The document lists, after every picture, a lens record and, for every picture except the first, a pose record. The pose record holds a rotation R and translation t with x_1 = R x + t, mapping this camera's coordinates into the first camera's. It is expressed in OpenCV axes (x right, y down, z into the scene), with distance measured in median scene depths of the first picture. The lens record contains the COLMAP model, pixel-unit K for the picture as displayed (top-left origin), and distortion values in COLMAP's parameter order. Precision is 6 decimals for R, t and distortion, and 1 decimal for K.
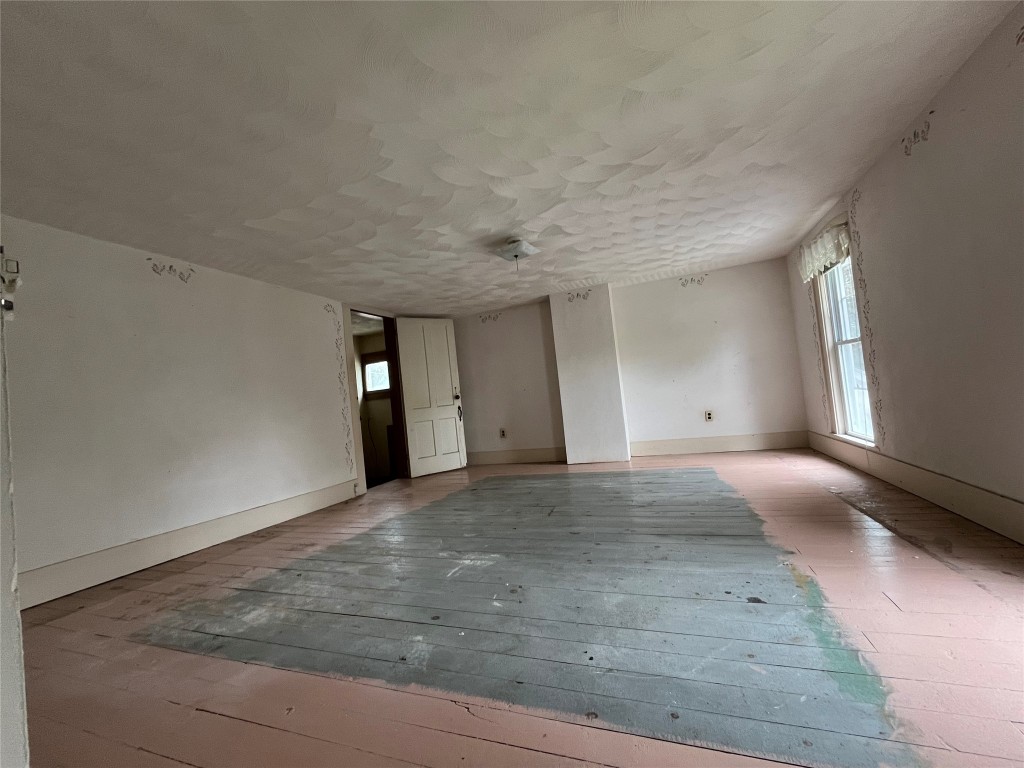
lens RADIAL K [[414.7, 0, 512.0], [0, 414.7, 384.0], [0, 0, 1]] dist [-0.002563, -0.000077]
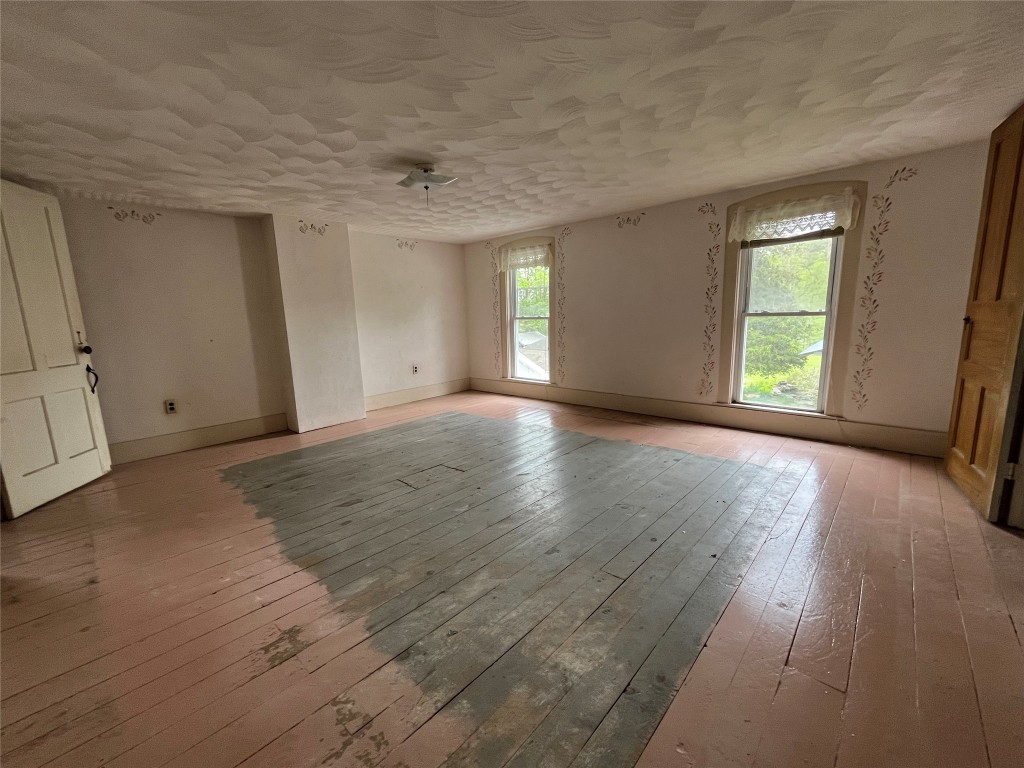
lens RADIAL K [[414.7, 0, 512.0], [0, 414.7, 384.0], [0, 0, 1]] dist [-0.002563, -0.000077]
pose [[0.383356, -0.063724, 0.921400, -0.767026], [-0.041148, 0.995448, 0.085966, 0.013481], [-0.922684, -0.070870, 0.378989, 0.512796]]
